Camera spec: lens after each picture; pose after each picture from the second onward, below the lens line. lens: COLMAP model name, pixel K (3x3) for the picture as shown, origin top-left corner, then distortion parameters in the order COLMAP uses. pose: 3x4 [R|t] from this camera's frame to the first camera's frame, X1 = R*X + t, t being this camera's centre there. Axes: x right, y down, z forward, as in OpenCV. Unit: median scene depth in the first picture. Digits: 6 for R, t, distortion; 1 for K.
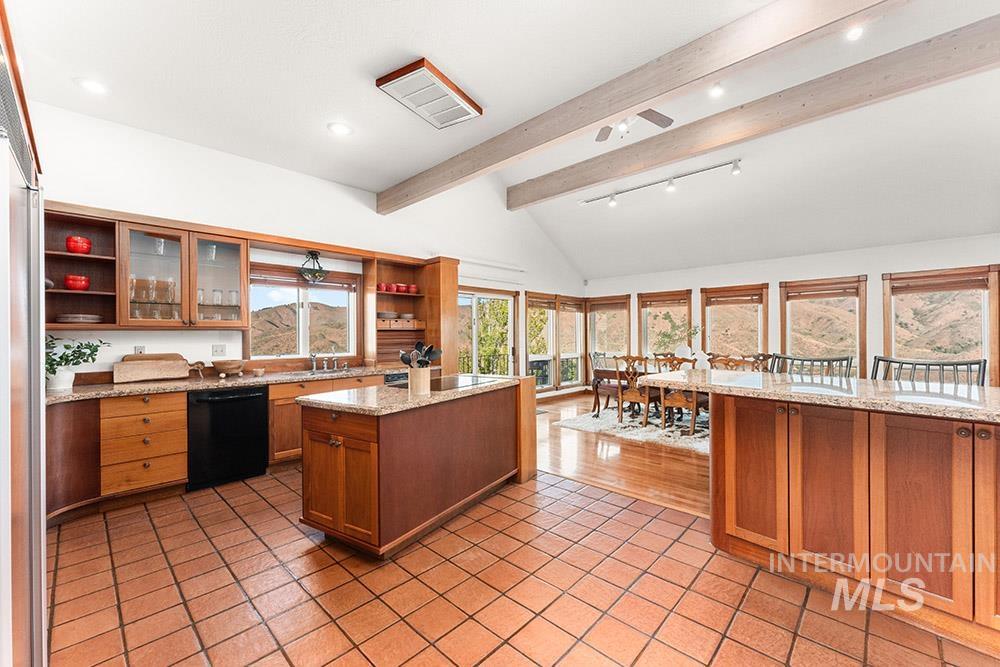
lens RADIAL K [[398.6, 0, 500.0], [0, 398.6, 333.5], [0, 0, 1]] dist [0.000168, 0.000036]
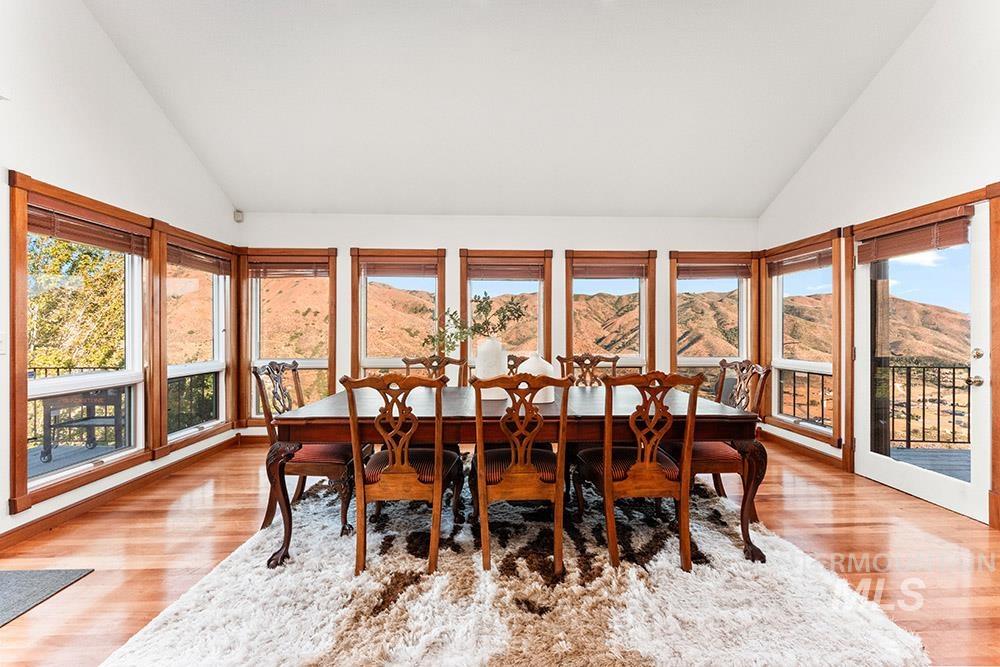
lens RADIAL K [[404.9, 0, 500.0], [0, 404.9, 333.5], [0, 0, 1]] dist [0.016102, 0.000049]
pose [[0.700815, 0.003745, 0.713333, 0.090979], [-0.009243, 0.999950, 0.003830, 0.011854], [-0.713283, -0.009277, 0.700815, 0.457967]]
